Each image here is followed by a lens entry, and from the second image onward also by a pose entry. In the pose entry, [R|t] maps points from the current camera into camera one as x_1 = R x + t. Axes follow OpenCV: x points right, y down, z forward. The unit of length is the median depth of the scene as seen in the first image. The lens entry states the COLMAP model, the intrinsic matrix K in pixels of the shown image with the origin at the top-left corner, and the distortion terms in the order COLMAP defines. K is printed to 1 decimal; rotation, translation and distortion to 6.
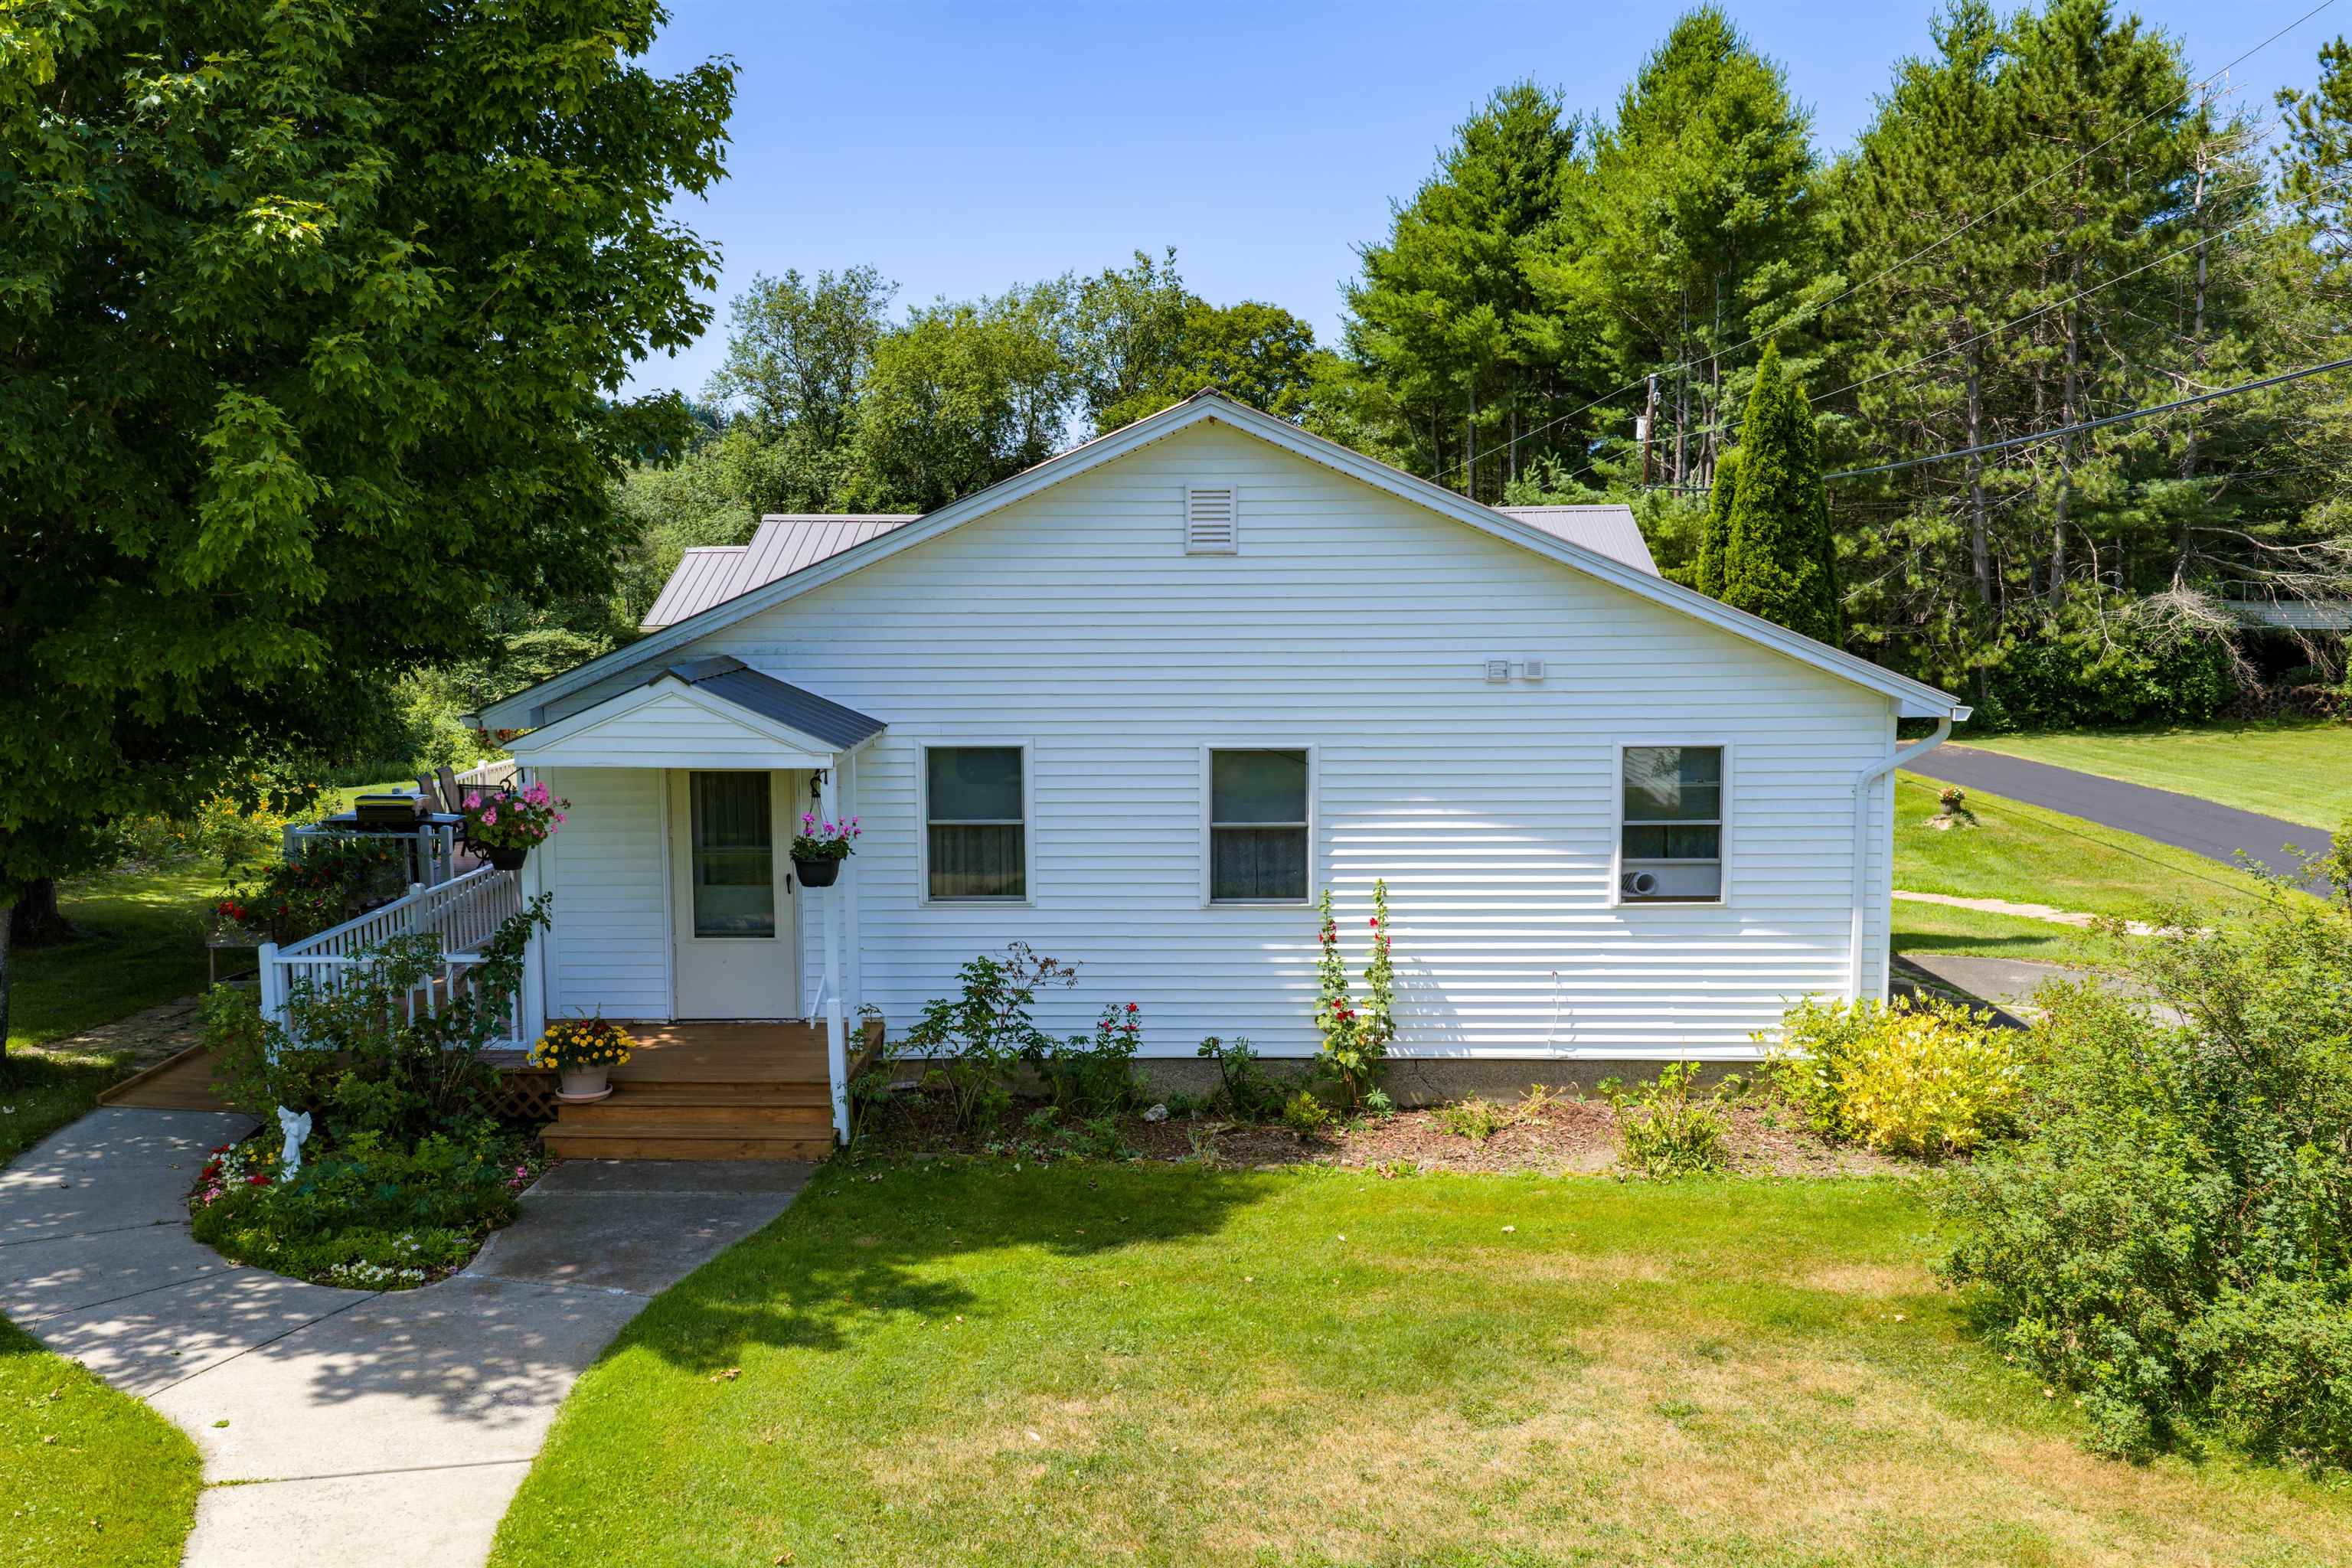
lens RADIAL K [[1952.2, 0, 1183.6], [0, 1952.2, 798.2], [0, 0, 1]] dist [0.011642, -0.018157]
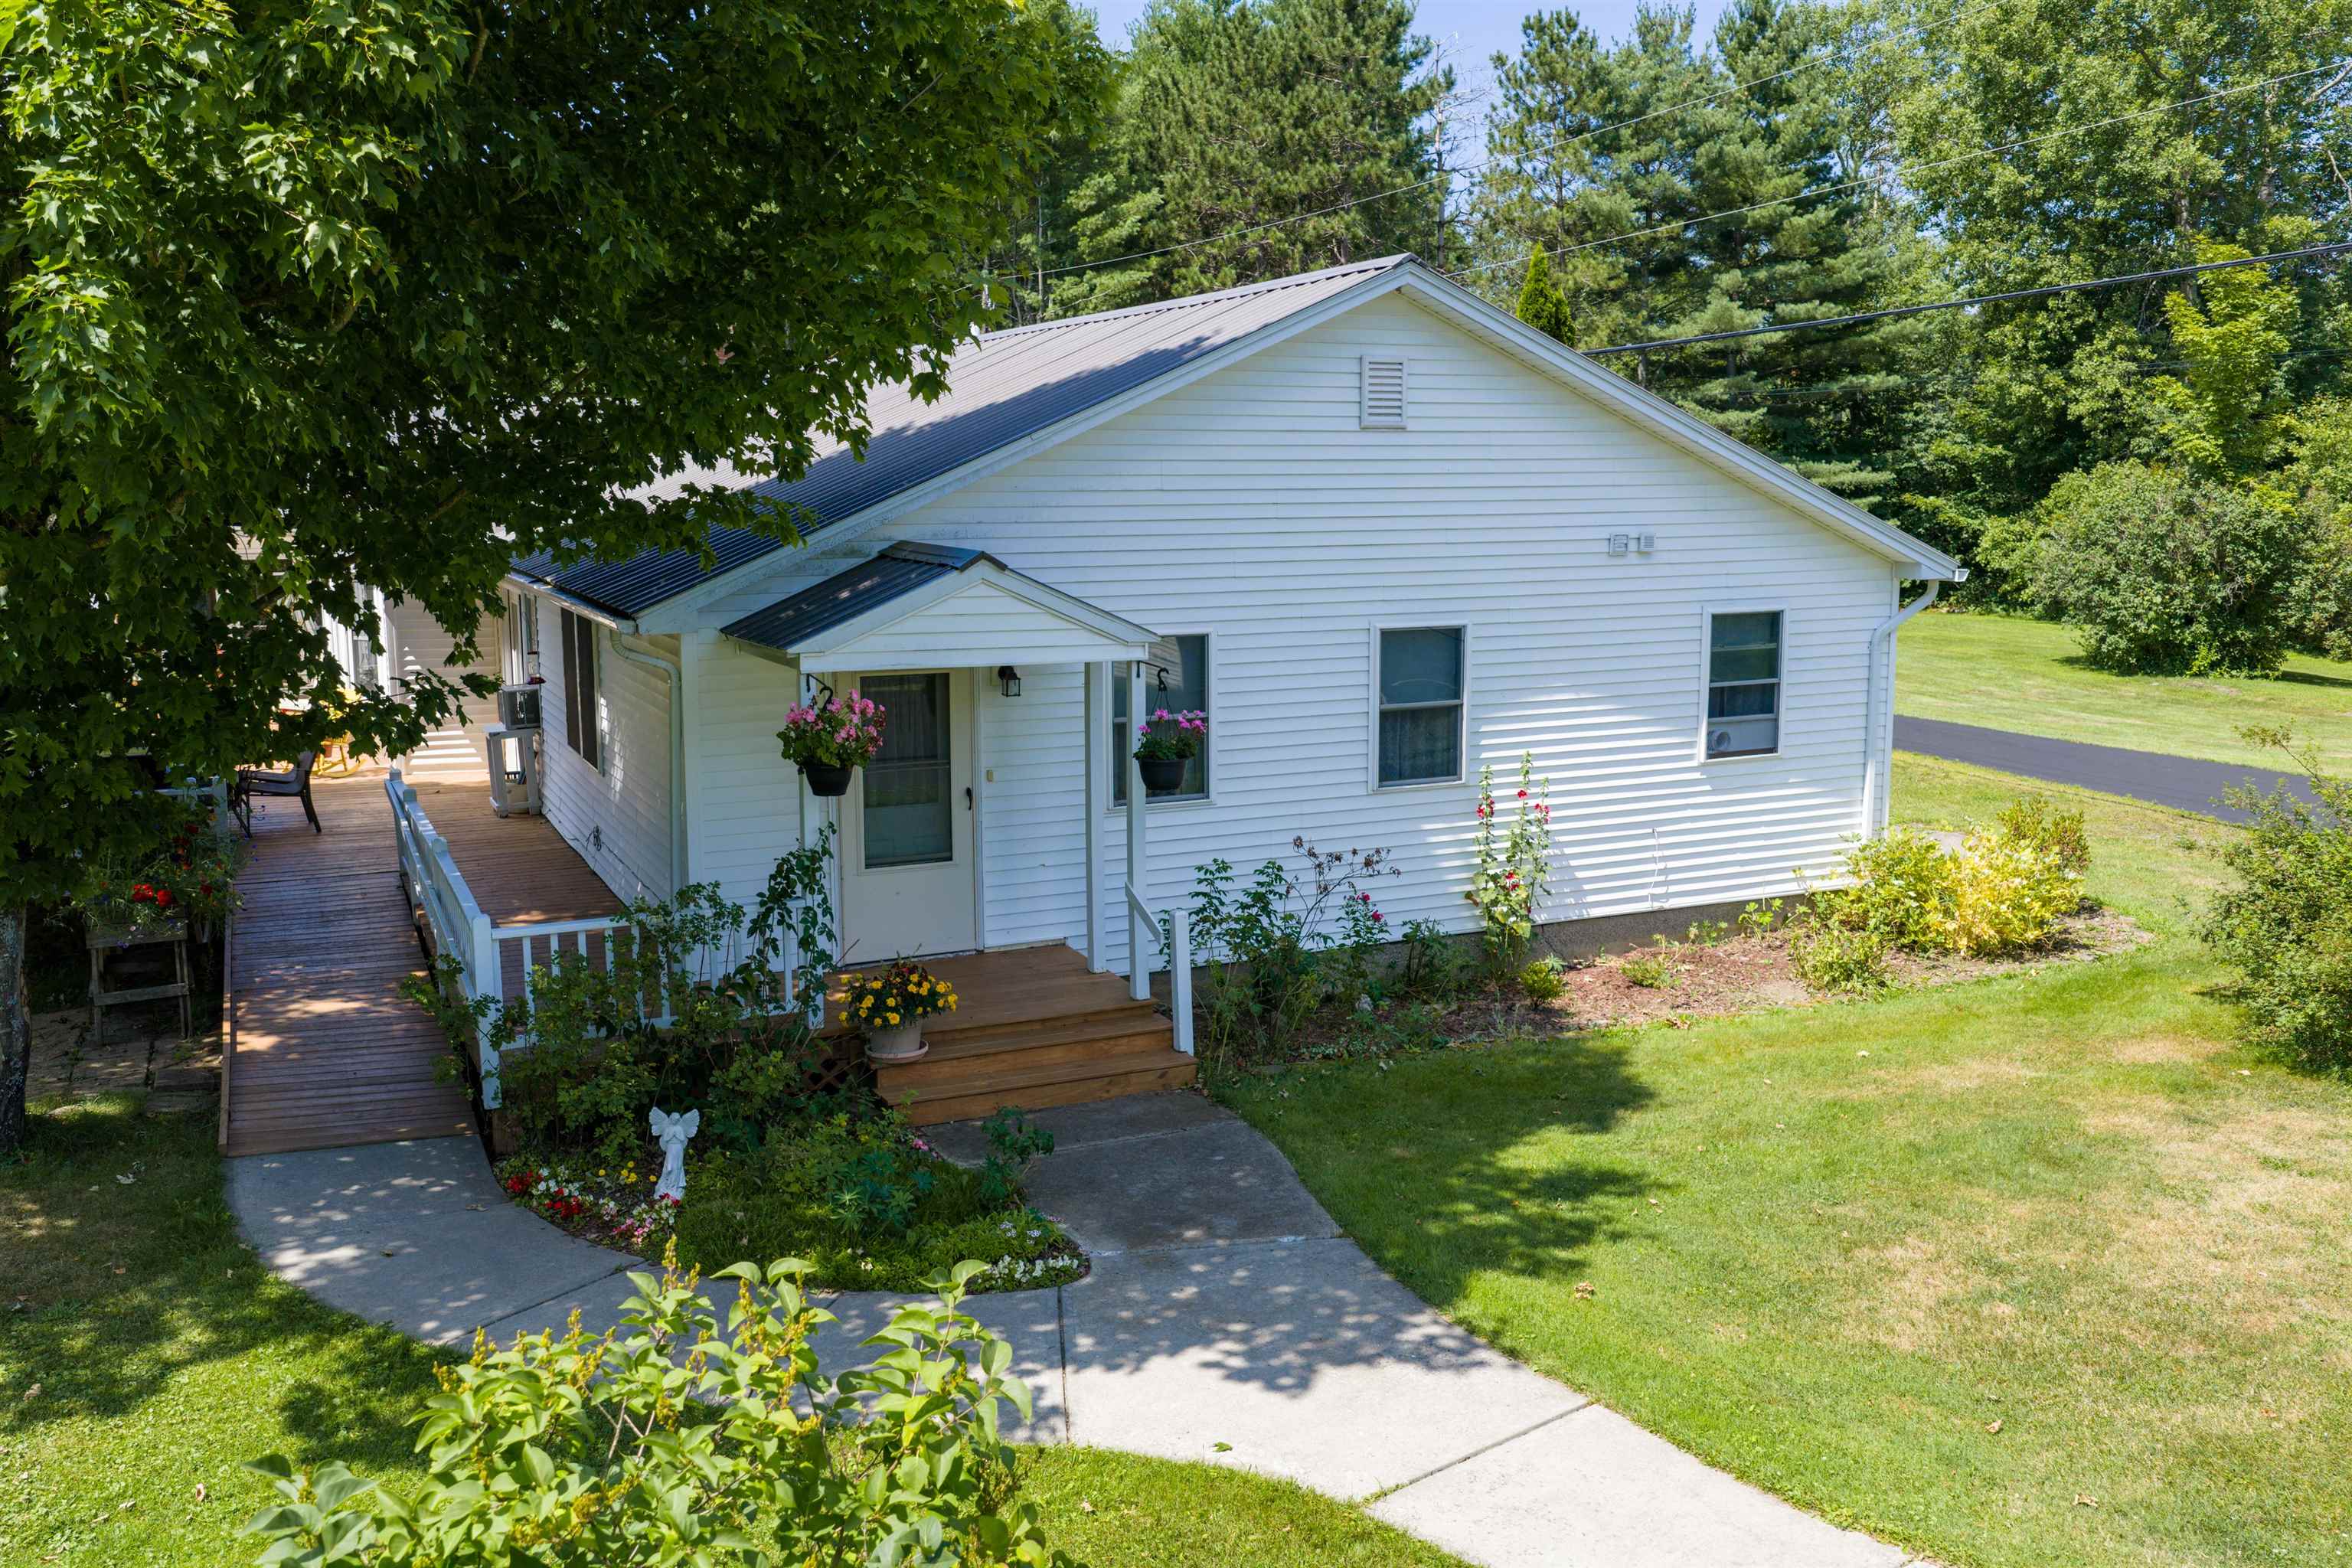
lens RADIAL K [[1967.0, 0, 1176.0], [0, 1967.0, 784.0], [0, 0, 1]] dist [0.016888, -0.007457]
pose [[0.889425, -0.069056, 0.451834, -0.528835], [0.053698, 0.997463, 0.046745, 0.000559], [-0.453916, -0.017314, 0.890876, 0.165879]]
